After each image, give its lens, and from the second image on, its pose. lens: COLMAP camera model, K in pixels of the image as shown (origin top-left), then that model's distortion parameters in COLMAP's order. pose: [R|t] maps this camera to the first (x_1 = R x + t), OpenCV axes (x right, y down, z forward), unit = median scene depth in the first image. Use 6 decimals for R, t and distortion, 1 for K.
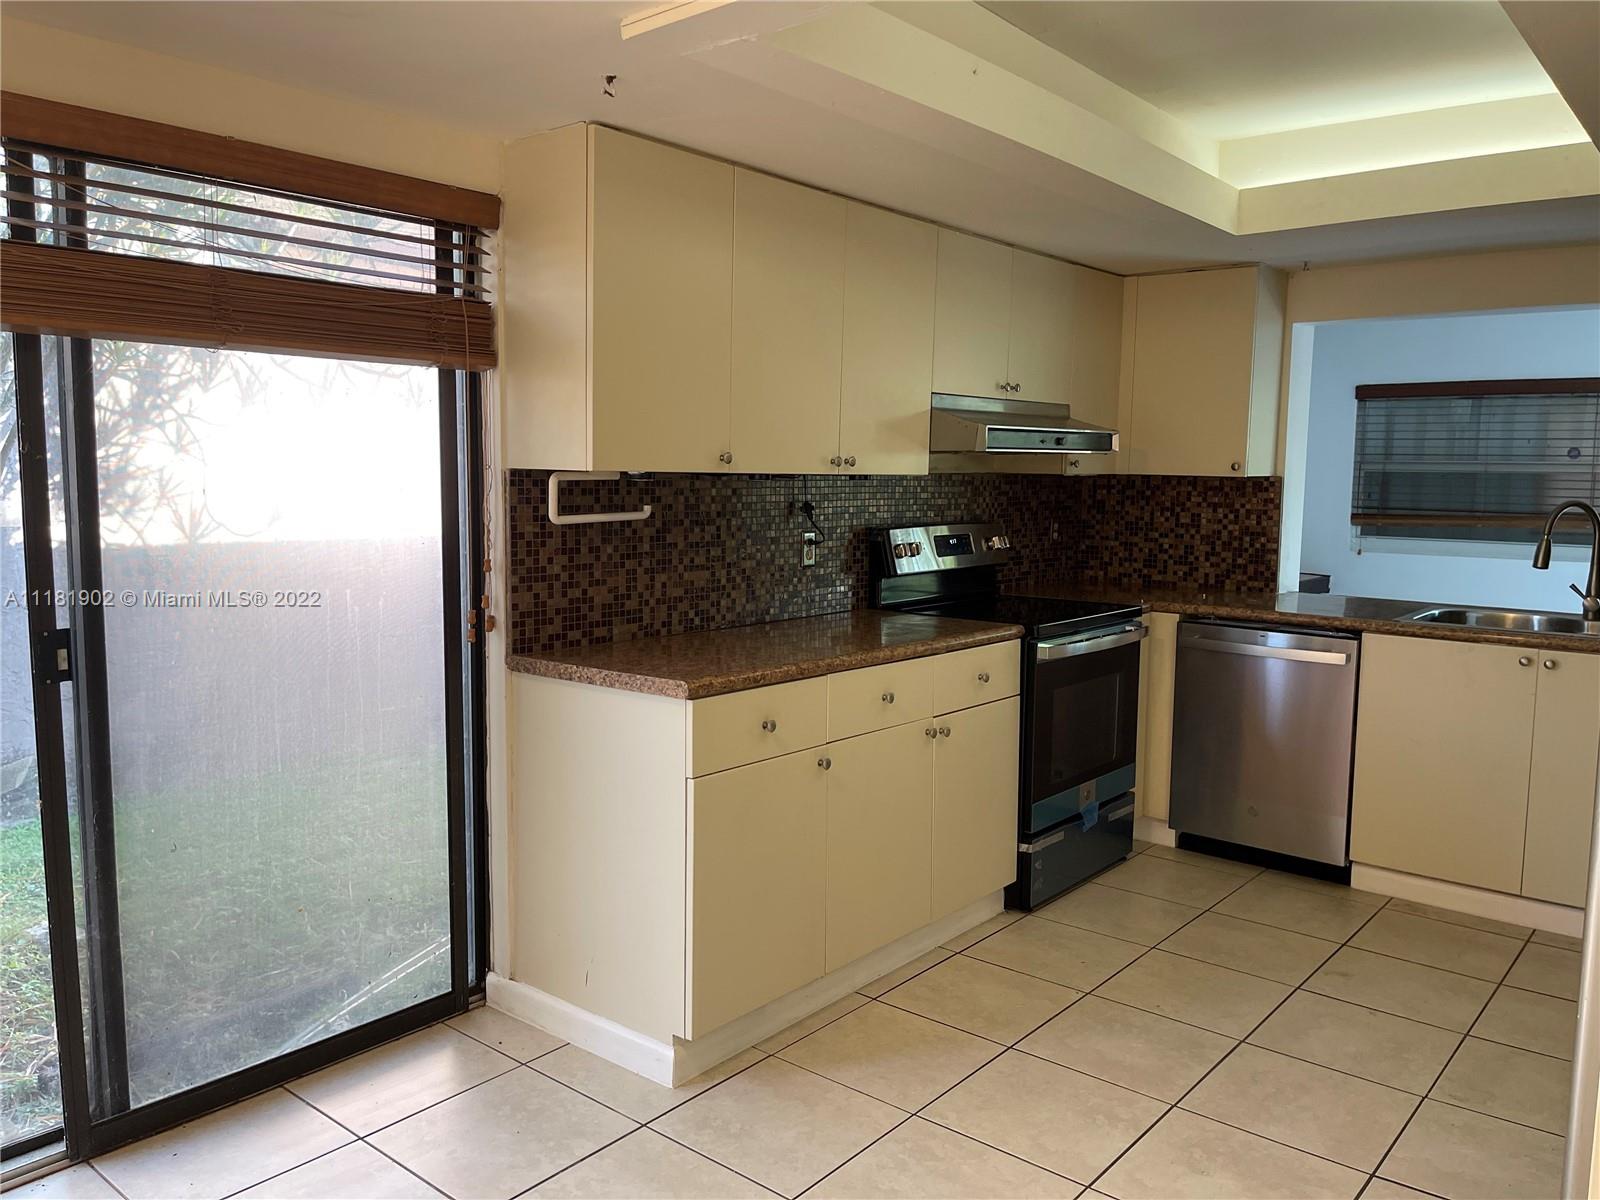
lens RADIAL K [[1213.4, 0, 802.3], [0, 1213.4, 589.6], [0, 0, 1]] dist [0.075424, -0.096487]
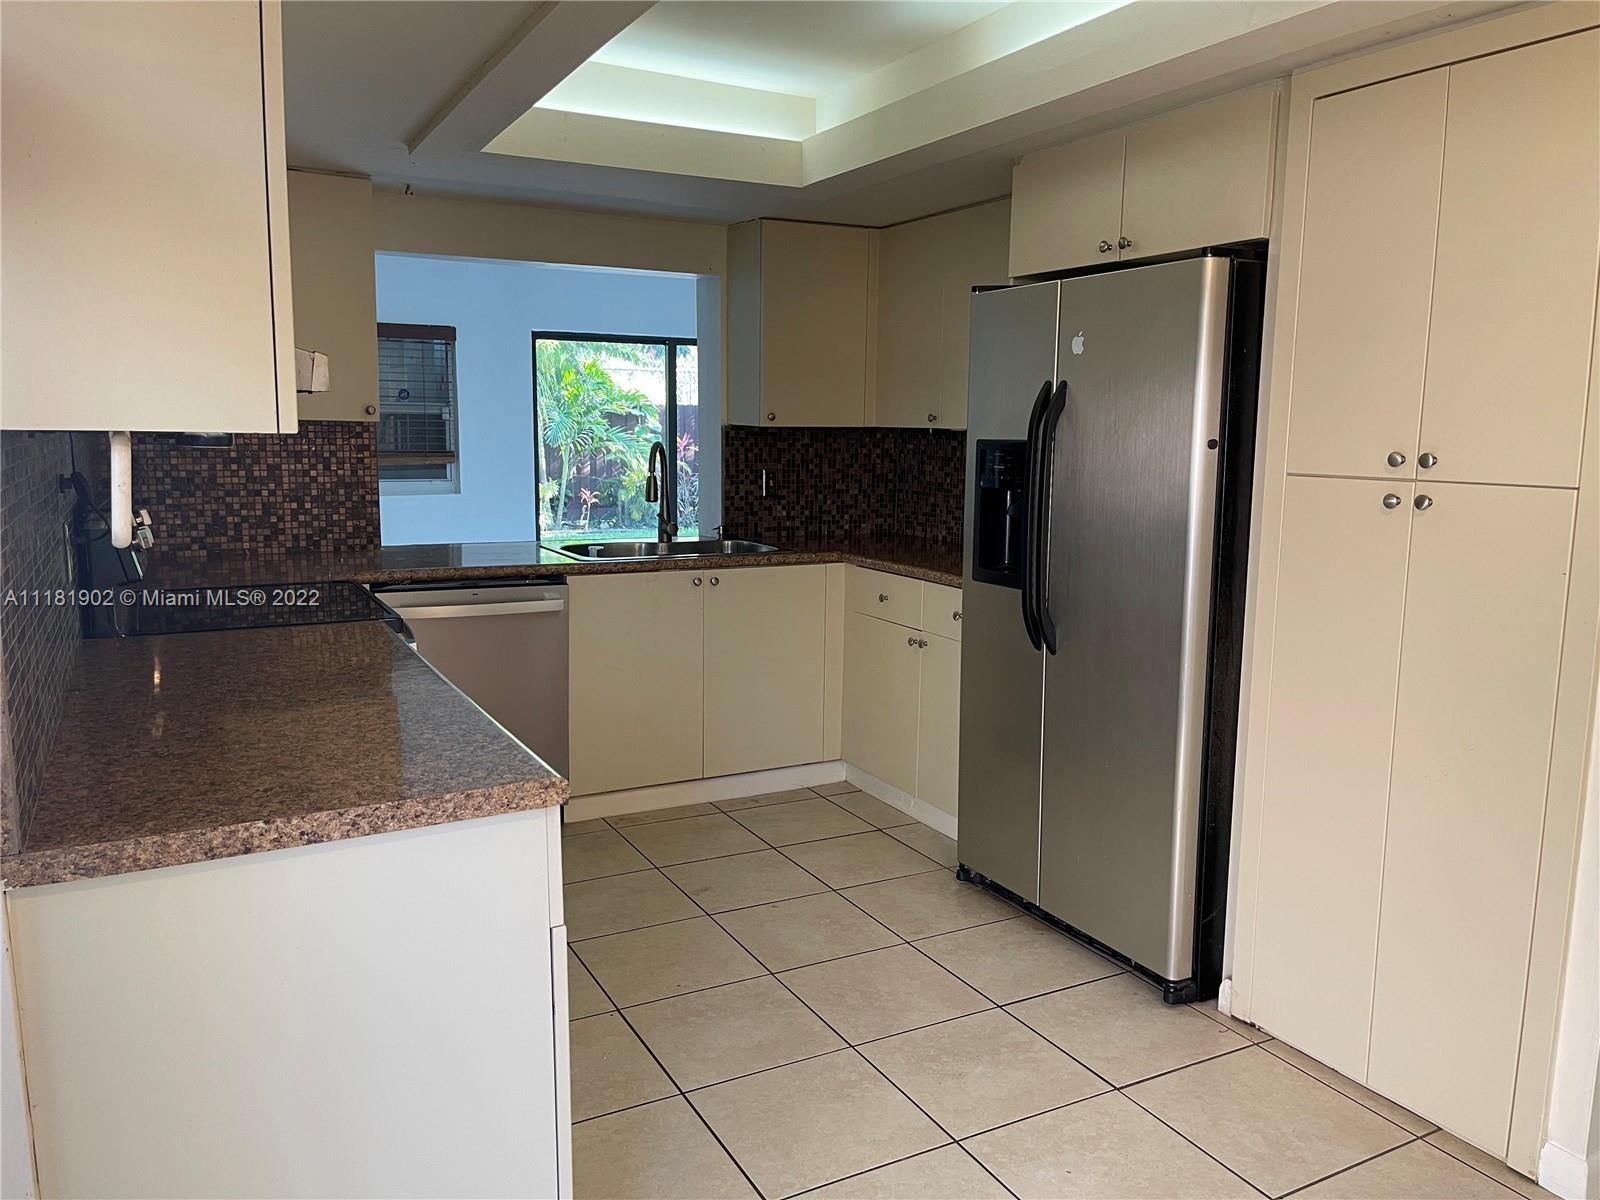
lens RADIAL K [[1213.4, 0, 795.7], [0, 1213.4, 608.0], [0, 0, 1]] dist [0.075424, -0.096487]
pose [[0.378448, -0.150337, 0.913332, -0.469088], [0.087162, 0.988126, 0.126532, -0.058709], [-0.921510, 0.031722, 0.387058, 0.506849]]
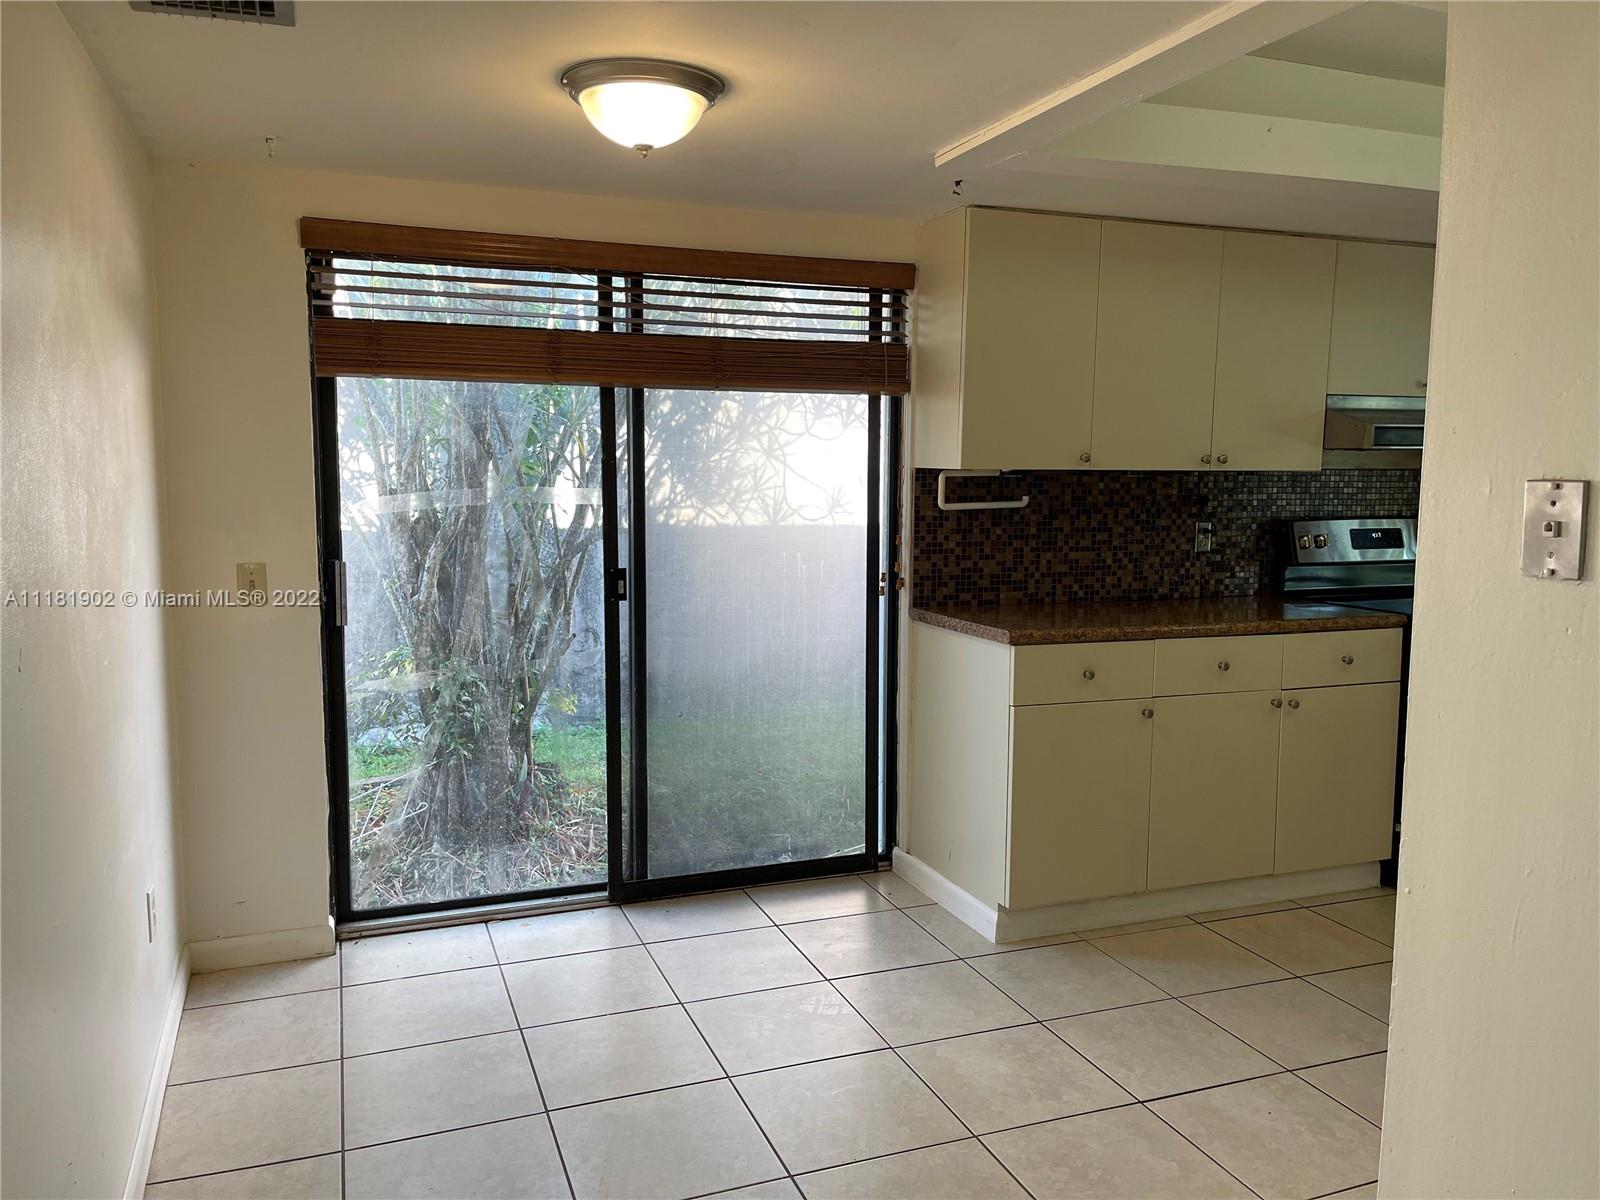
lens RADIAL K [[1213.4, 0, 792.1], [0, 1213.4, 591.0], [0, 0, 1]] dist [0.075424, -0.096487]
pose [[0.867049, 0.047604, -0.495943, 0.271593], [-0.045791, 0.998826, 0.015818, 0.018077], [0.496114, 0.008994, 0.868211, -0.194123]]
